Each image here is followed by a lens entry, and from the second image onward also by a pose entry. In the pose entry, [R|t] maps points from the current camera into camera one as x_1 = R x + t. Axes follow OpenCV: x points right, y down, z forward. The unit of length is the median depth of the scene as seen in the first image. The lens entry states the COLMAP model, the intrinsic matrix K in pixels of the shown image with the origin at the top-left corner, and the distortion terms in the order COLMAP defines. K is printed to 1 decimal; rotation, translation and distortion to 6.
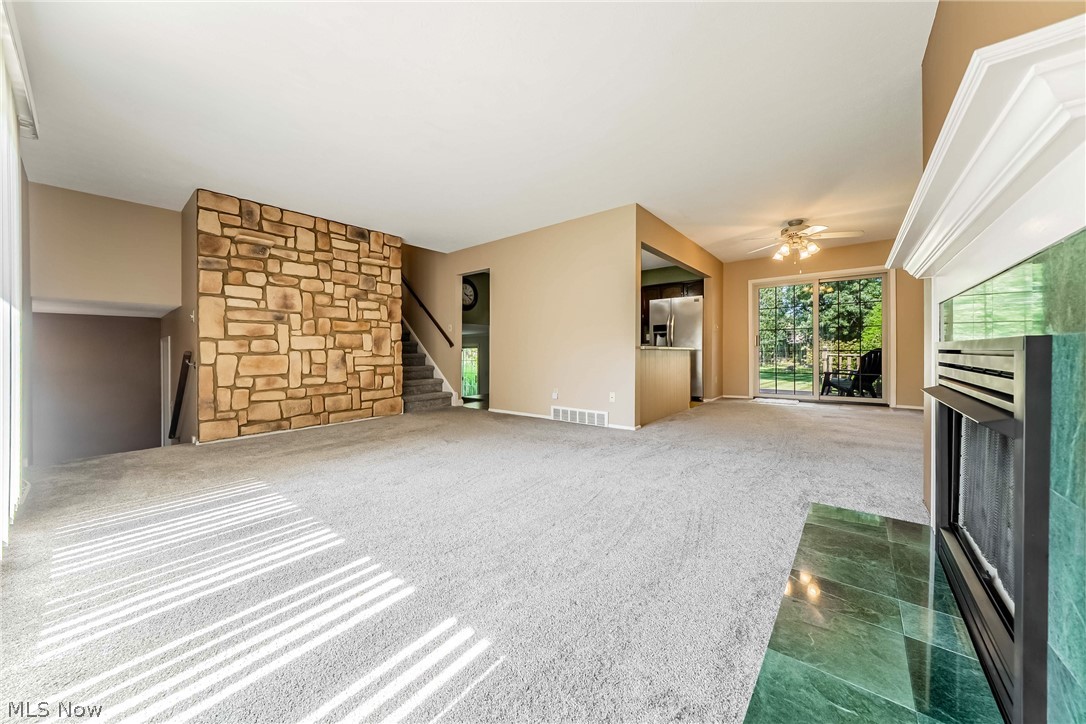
lens RADIAL K [[374.7, 0, 541.0], [0, 374.7, 359.5], [0, 0, 1]] dist [-0.013320, -0.000020]
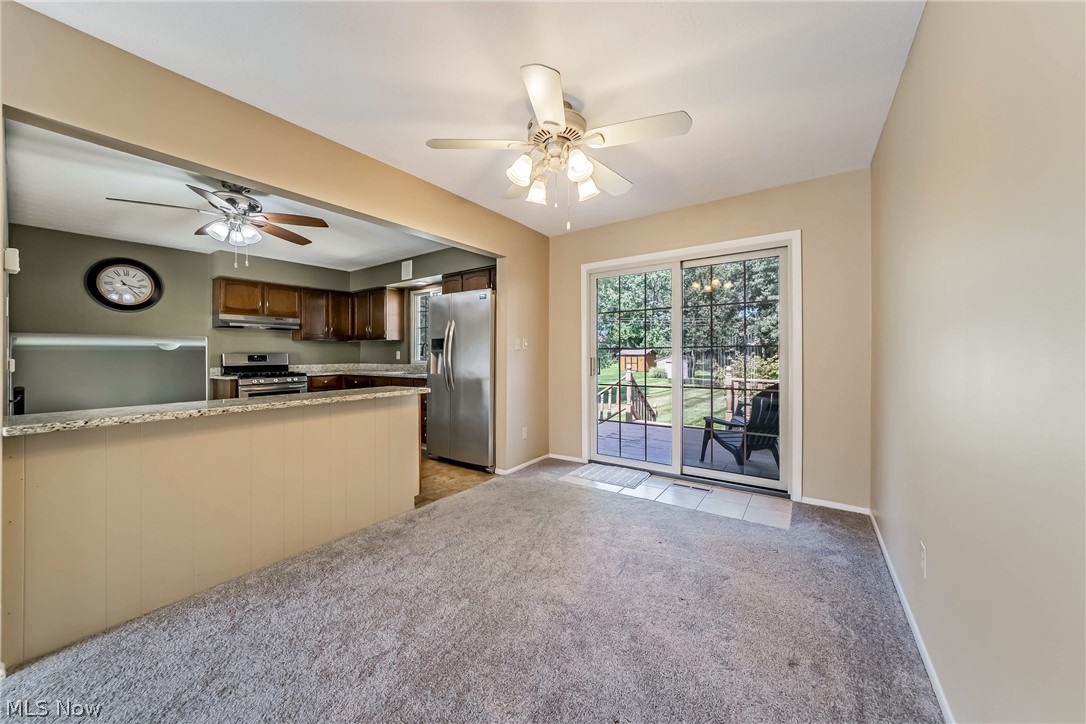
lens RADIAL K [[377.9, 0, 546.2], [0, 377.9, 354.5], [0, 0, 1]] dist [-0.015878, -0.000022]
pose [[0.996953, -0.001898, 0.077976, 0.456333], [0.003447, 0.999799, -0.019745, -0.056956], [-0.077922, 0.019954, 0.996760, 0.404296]]
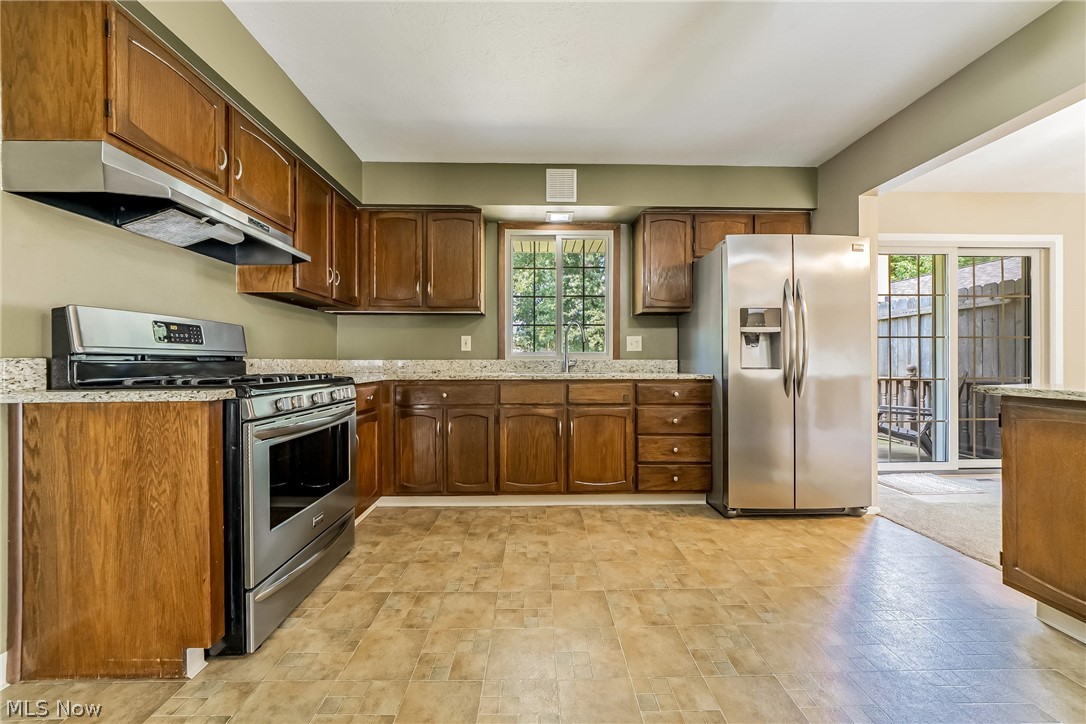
lens RADIAL K [[382.3, 0, 541.8], [0, 382.3, 358.8], [0, 0, 1]] dist [-0.007539, -0.000172]
pose [[0.759911, 0.009487, 0.649958, -0.067135], [0.011776, 0.999528, -0.028358, -0.039512], [-0.649921, 0.029204, 0.759440, 0.892188]]
